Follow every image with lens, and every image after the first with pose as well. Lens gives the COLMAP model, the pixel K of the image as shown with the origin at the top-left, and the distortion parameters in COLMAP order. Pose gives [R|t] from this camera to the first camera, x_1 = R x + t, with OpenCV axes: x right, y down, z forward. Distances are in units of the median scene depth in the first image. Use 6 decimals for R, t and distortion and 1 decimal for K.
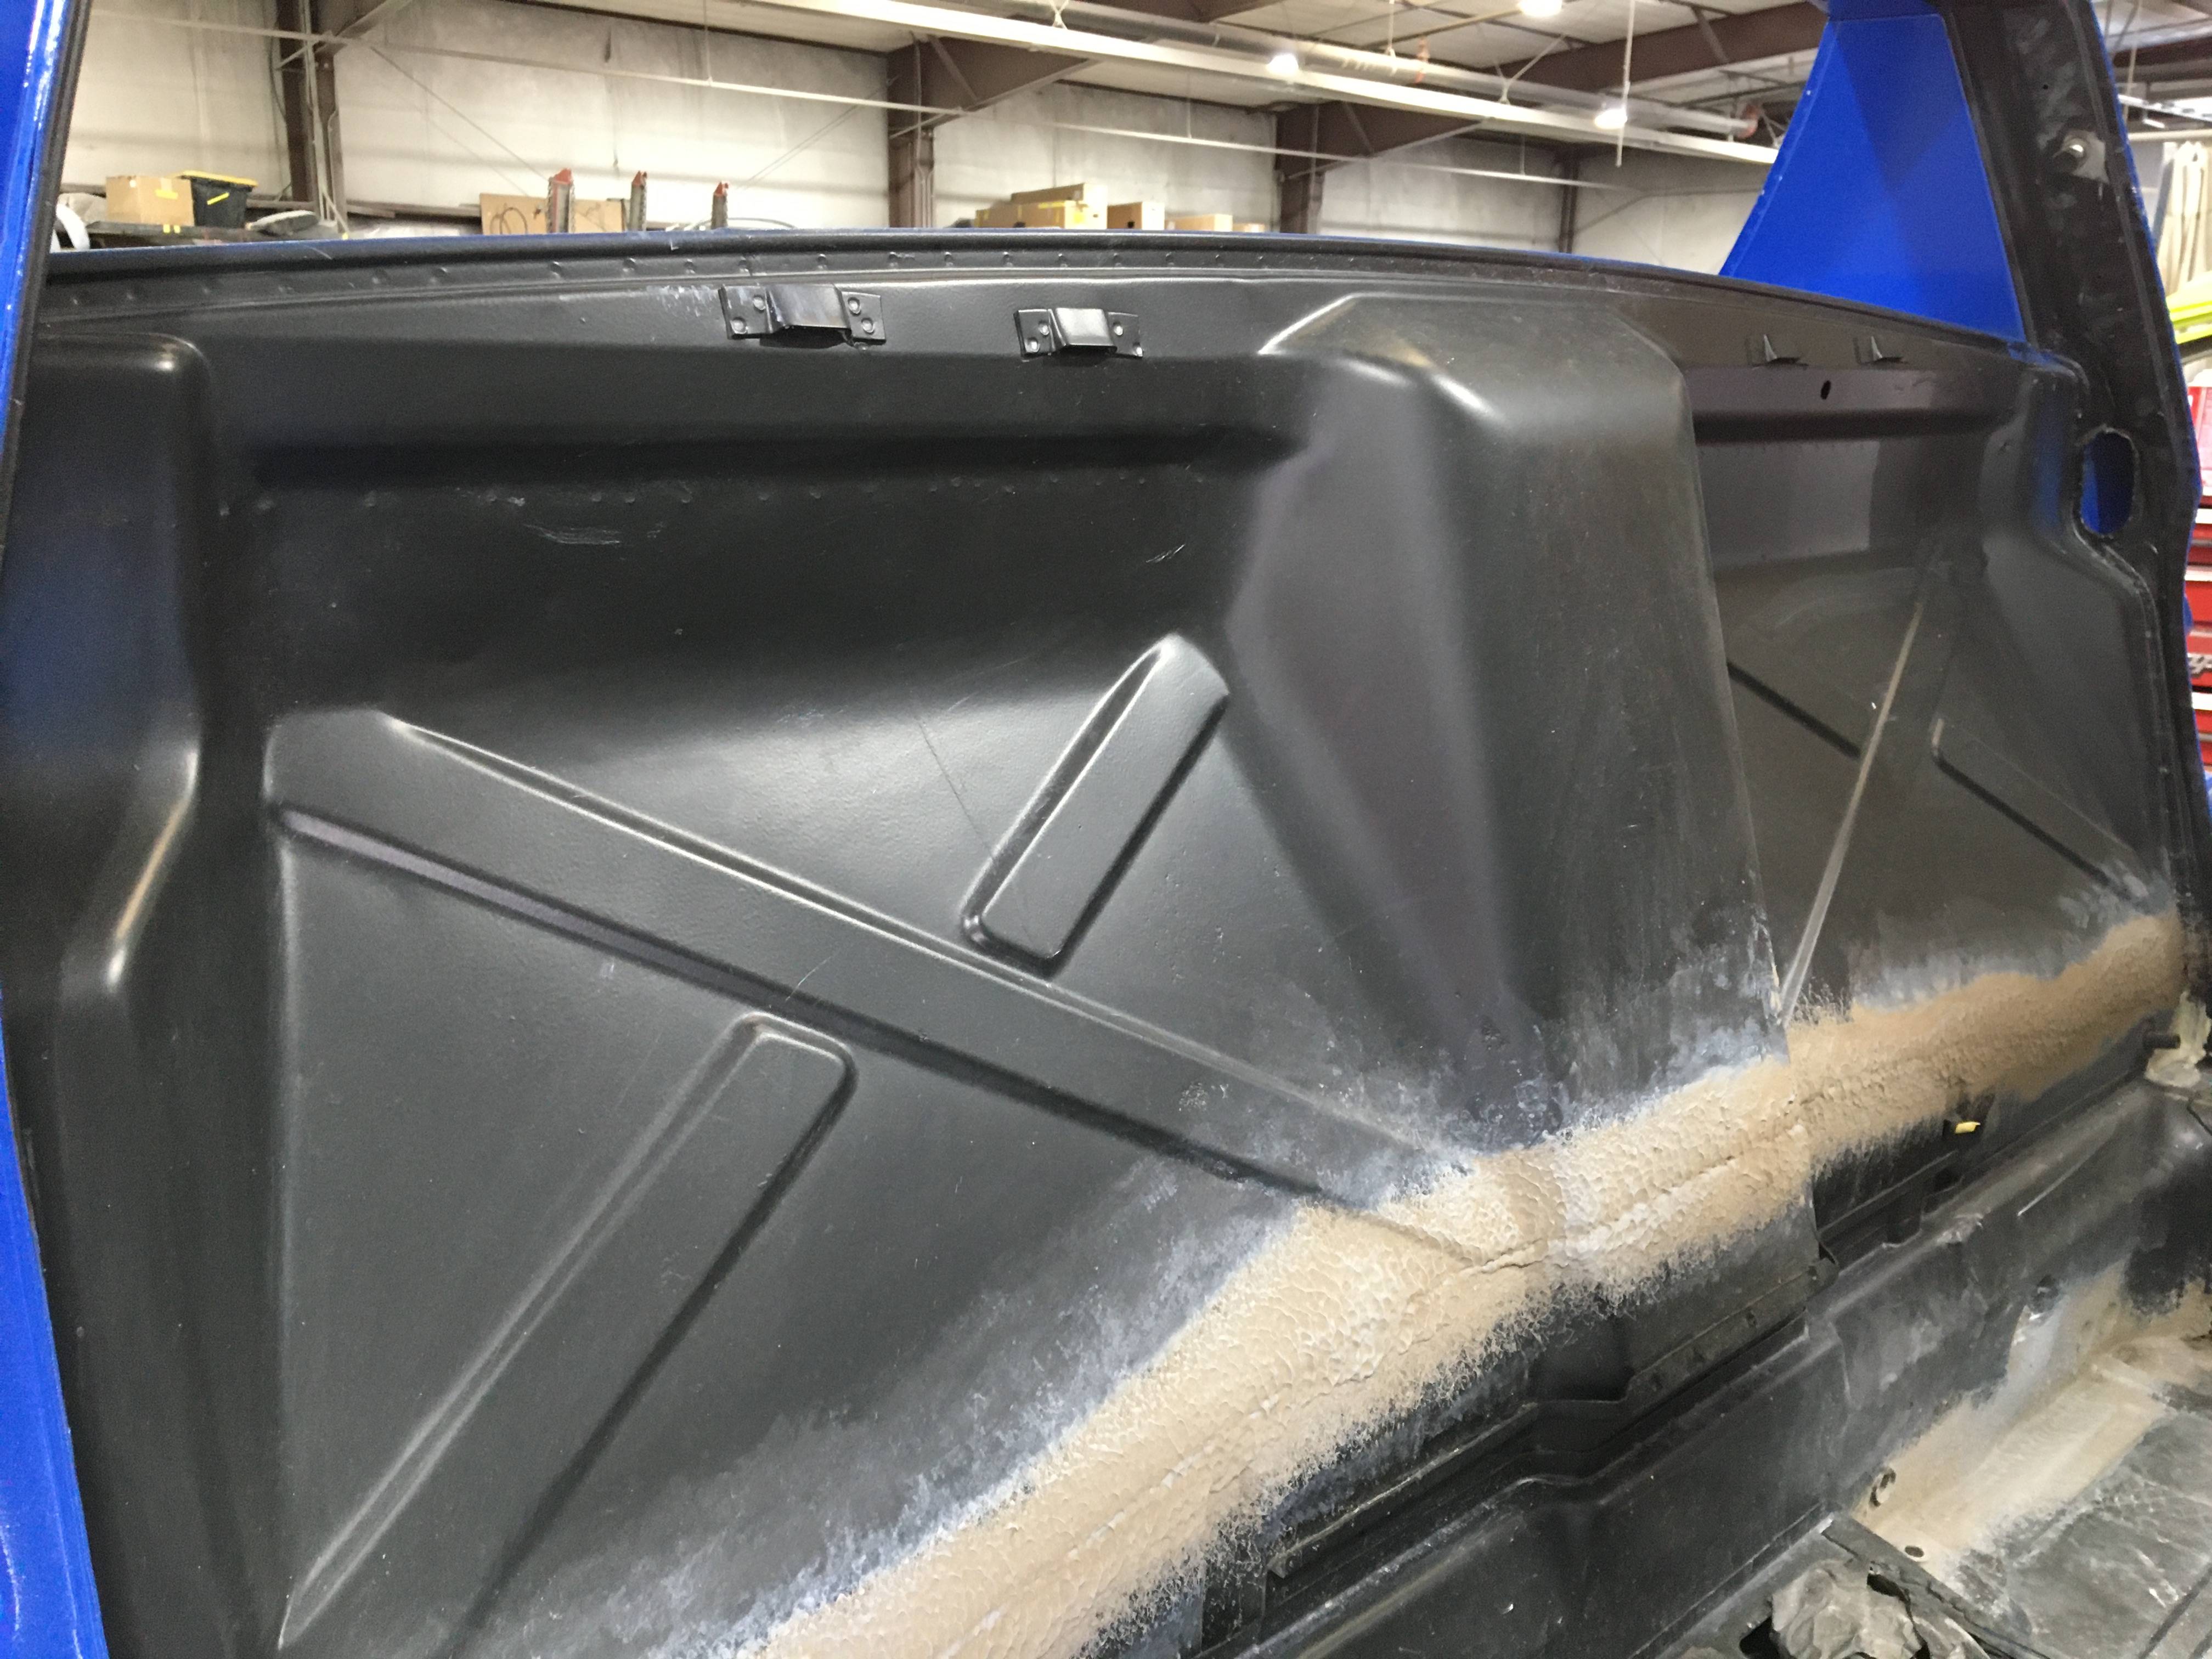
lens RADIAL K [[1847.0, 0, 1109.5], [0, 1847.0, 826.6], [0, 0, 1]] dist [0.068296, -0.100146]
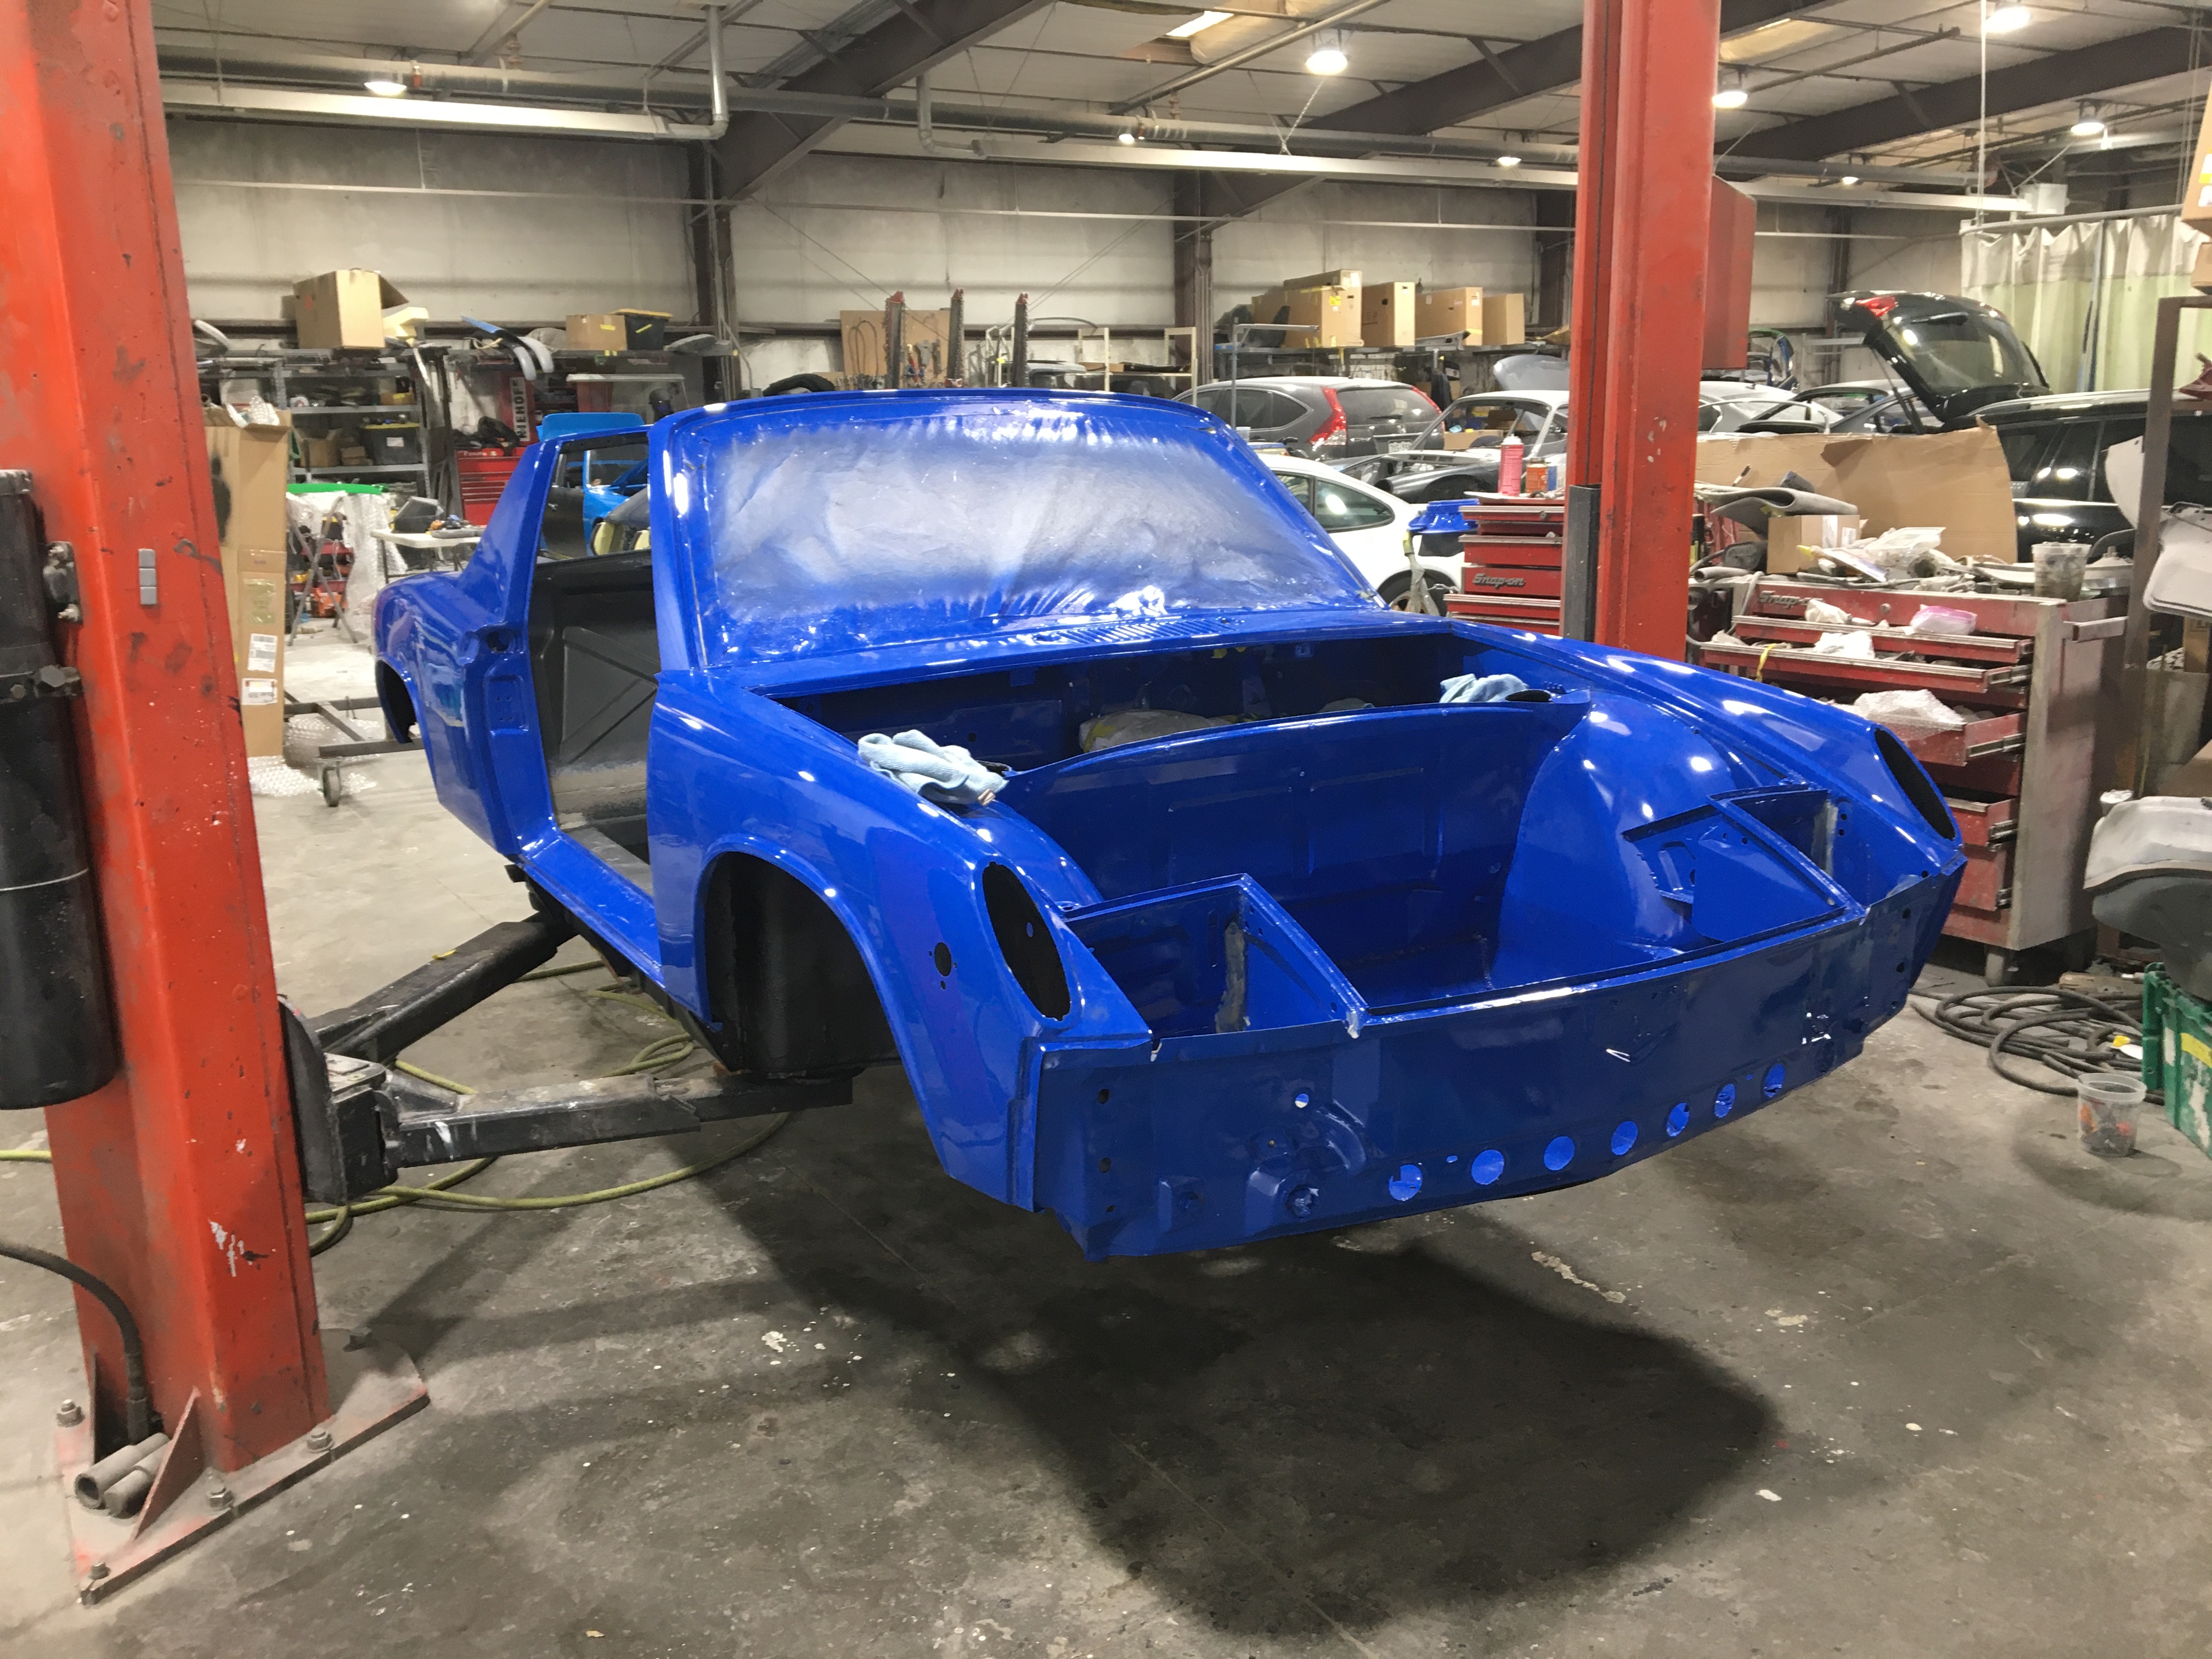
lens RADIAL K [[1847.0, 0, 1114.4], [0, 1847.0, 817.3], [0, 0, 1]] dist [0.068296, -0.100146]
pose [[0.980107, 0.002684, -0.198452, 0.096641], [-0.010055, 0.999296, -0.036144, 0.046992], [0.198215, 0.037421, 0.979444, -0.183609]]
